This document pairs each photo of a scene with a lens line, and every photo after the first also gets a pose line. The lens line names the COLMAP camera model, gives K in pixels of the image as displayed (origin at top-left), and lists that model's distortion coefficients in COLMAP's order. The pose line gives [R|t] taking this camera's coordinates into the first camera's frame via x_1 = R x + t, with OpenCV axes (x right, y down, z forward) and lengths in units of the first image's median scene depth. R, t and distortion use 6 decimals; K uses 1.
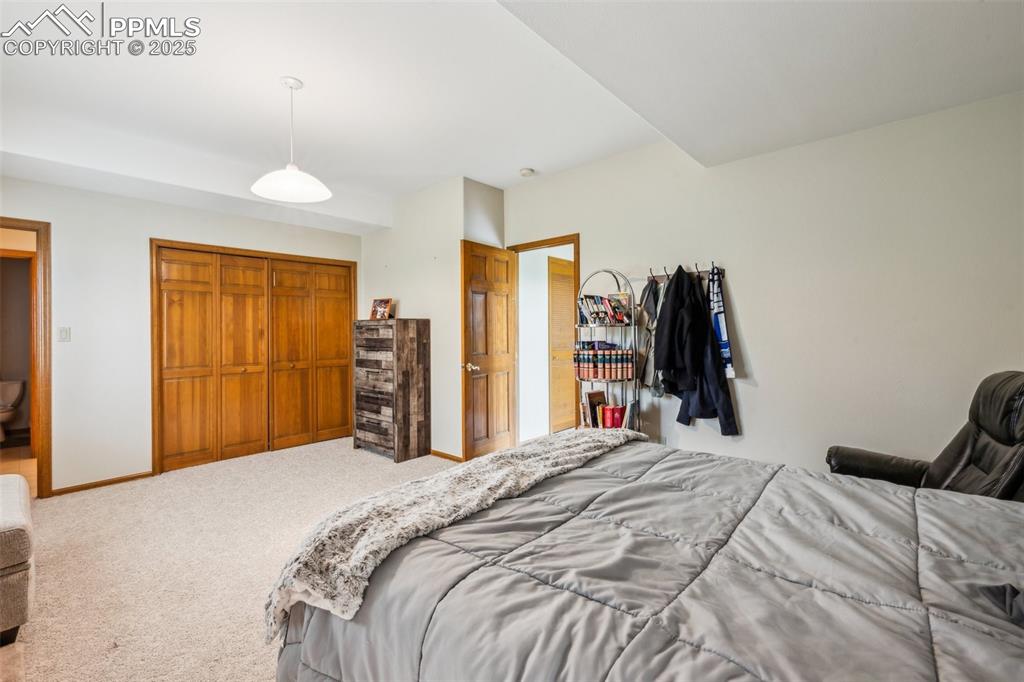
lens RADIAL K [[441.5, 0, 511.0], [0, 441.5, 326.1], [0, 0, 1]] dist [0.000037, -0.000011]
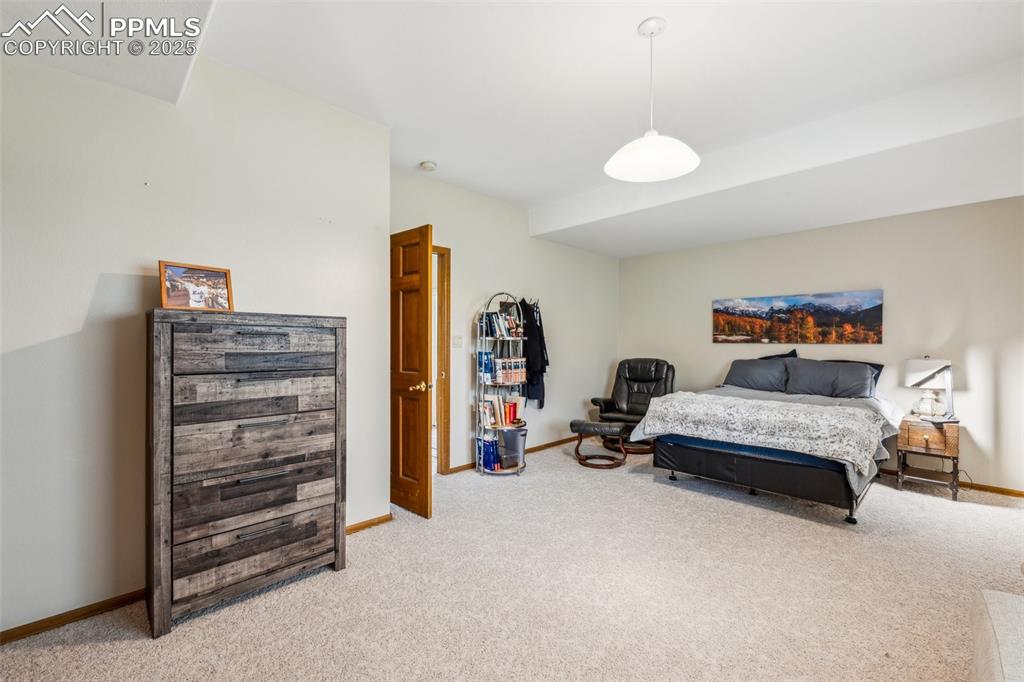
lens RADIAL K [[422.1, 0, 512.0], [0, 422.1, 341.0], [0, 0, 1]] dist [-0.000256, -0.000037]
pose [[0.066689, 0.014649, 0.997666, -0.758401], [-0.019377, 0.999723, -0.013384, 0.016052], [-0.997586, -0.018439, 0.066954, 0.714782]]
